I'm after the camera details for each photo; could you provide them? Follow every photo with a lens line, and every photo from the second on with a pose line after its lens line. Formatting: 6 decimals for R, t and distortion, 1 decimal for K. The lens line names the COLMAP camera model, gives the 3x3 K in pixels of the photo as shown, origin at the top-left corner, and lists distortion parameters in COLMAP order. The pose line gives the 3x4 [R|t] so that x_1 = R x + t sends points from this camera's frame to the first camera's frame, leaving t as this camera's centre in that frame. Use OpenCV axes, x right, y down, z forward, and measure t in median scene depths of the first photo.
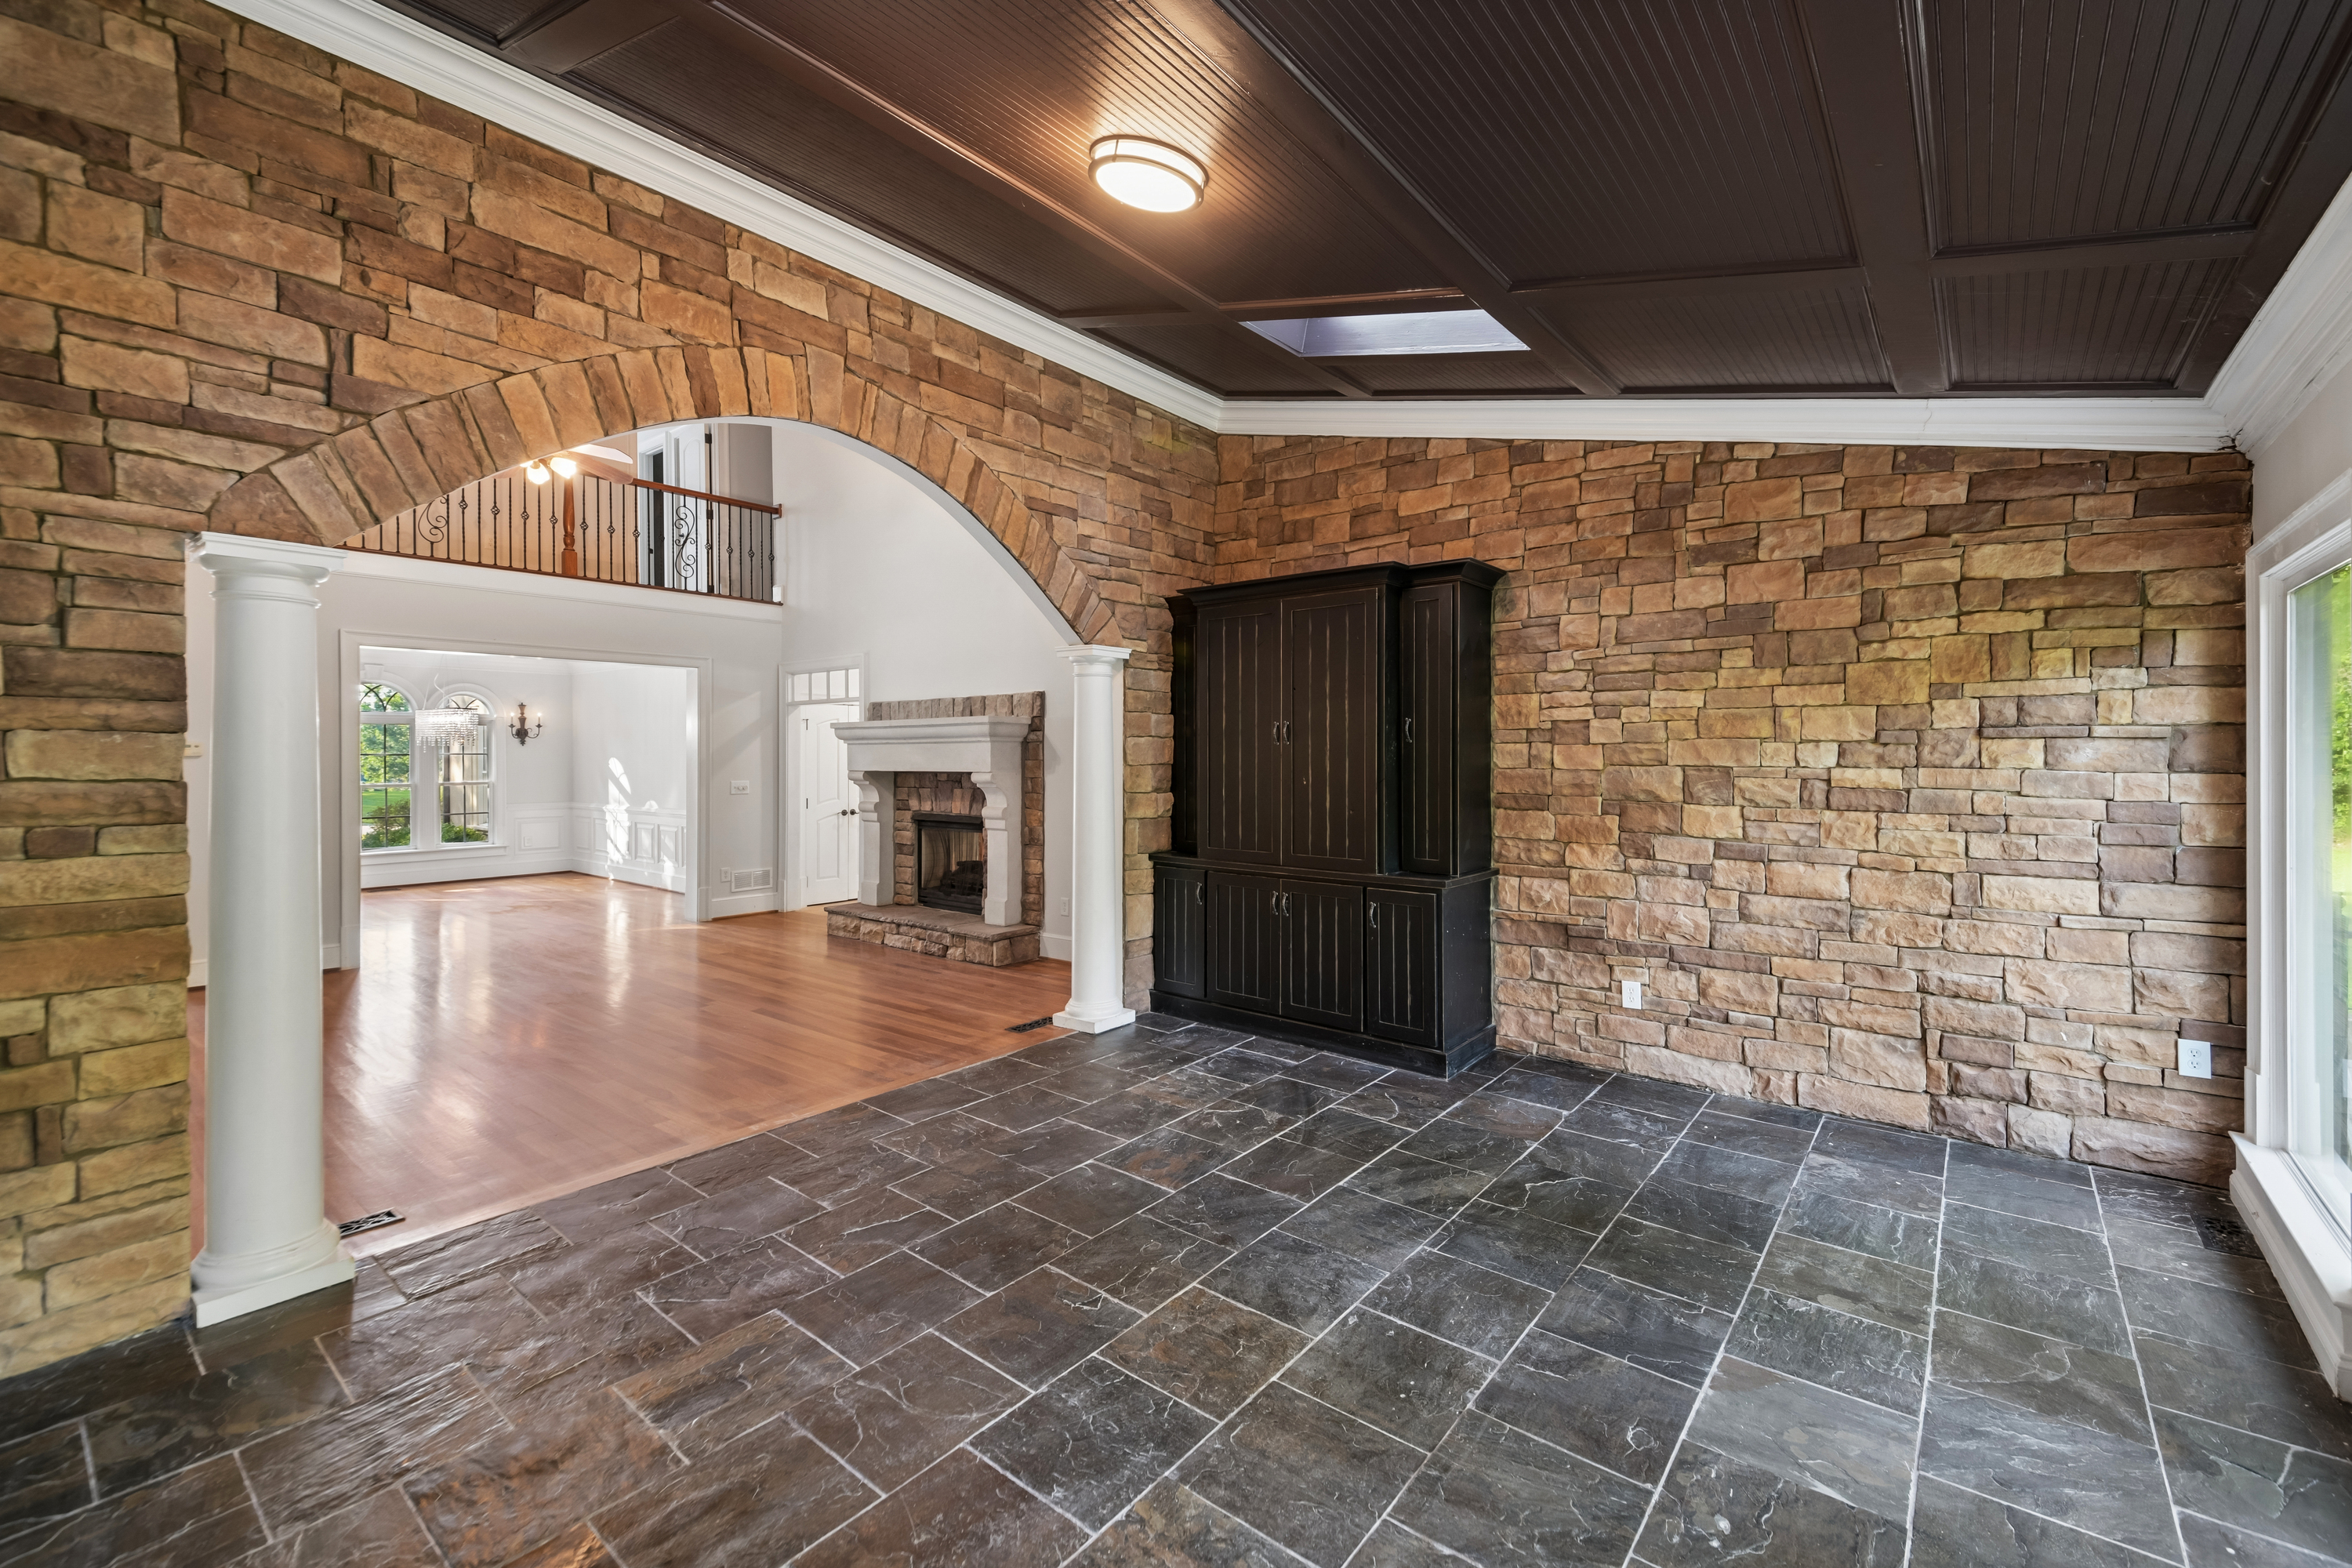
lens RADIAL K [[986.8, 0, 1170.5], [0, 986.8, 756.8], [0, 0, 1]] dist [0.022644, -0.017453]
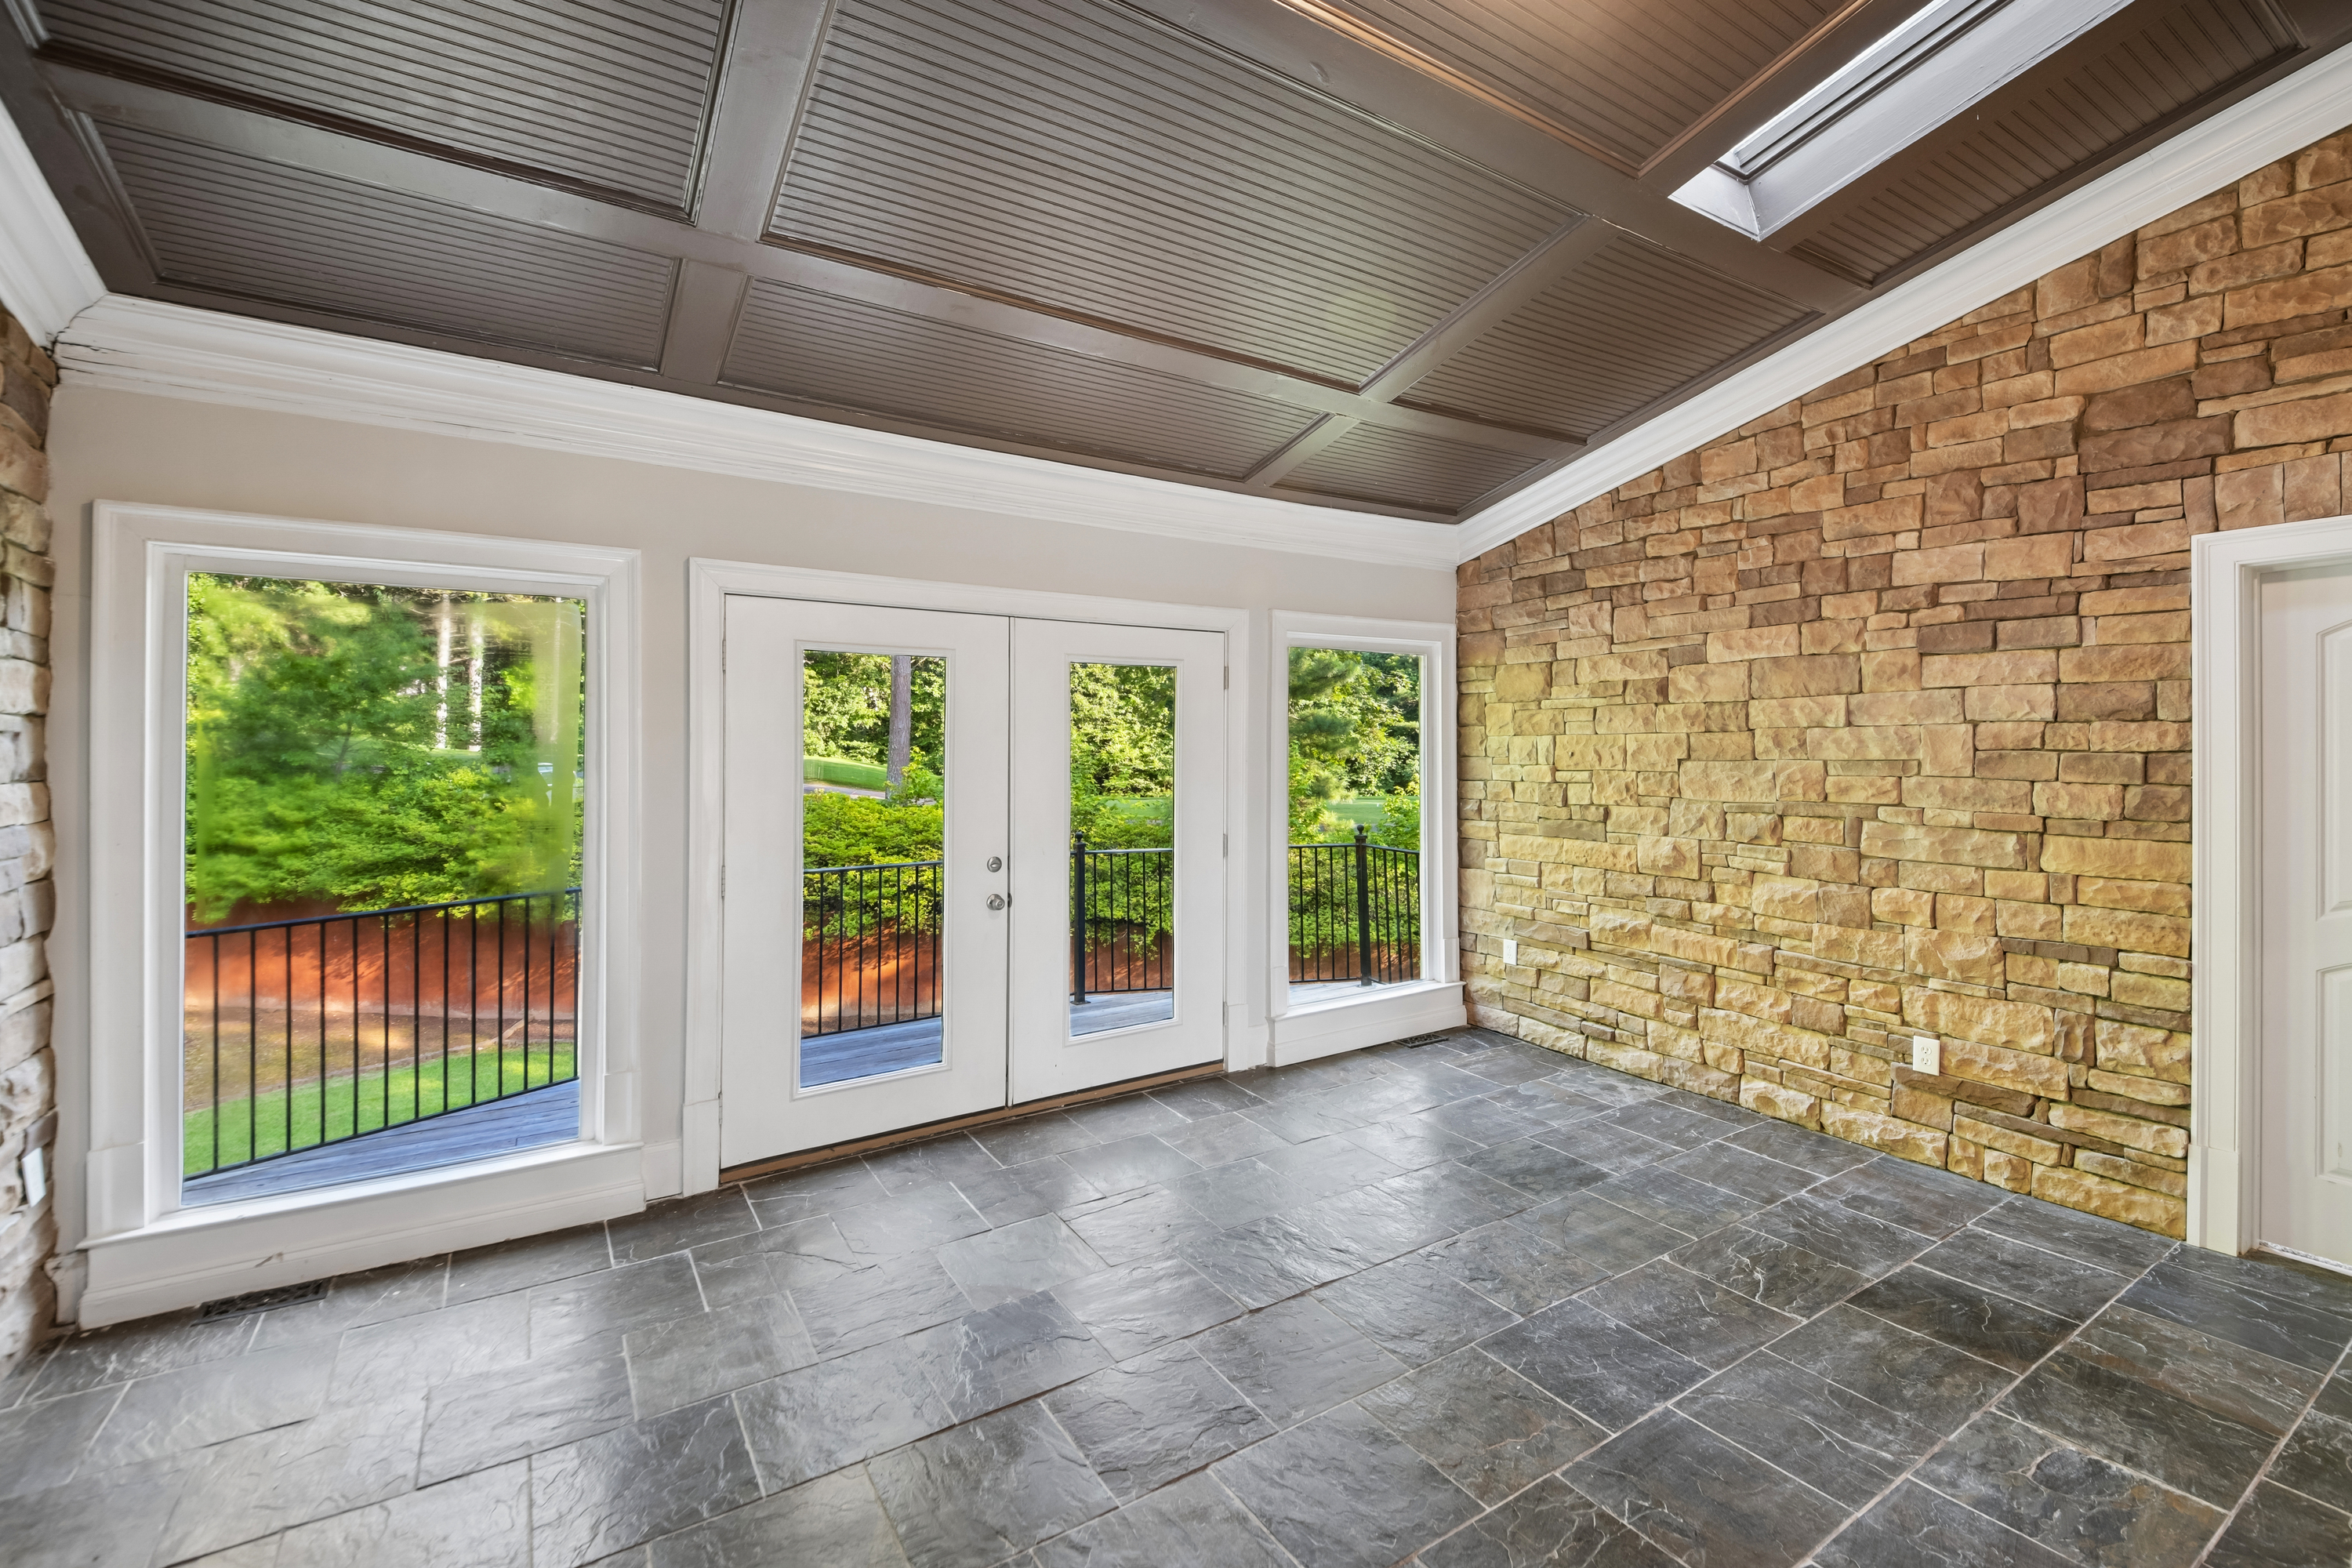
lens RADIAL K [[986.8, 0, 1170.5], [0, 986.8, 756.8], [0, 0, 1]] dist [0.022644, -0.017453]
pose [[-0.948162, -0.002572, 0.317776, 0.005142], [0.001908, 0.999903, 0.013786, -0.004319], [-0.317781, 0.013677, -0.948066, 0.578720]]
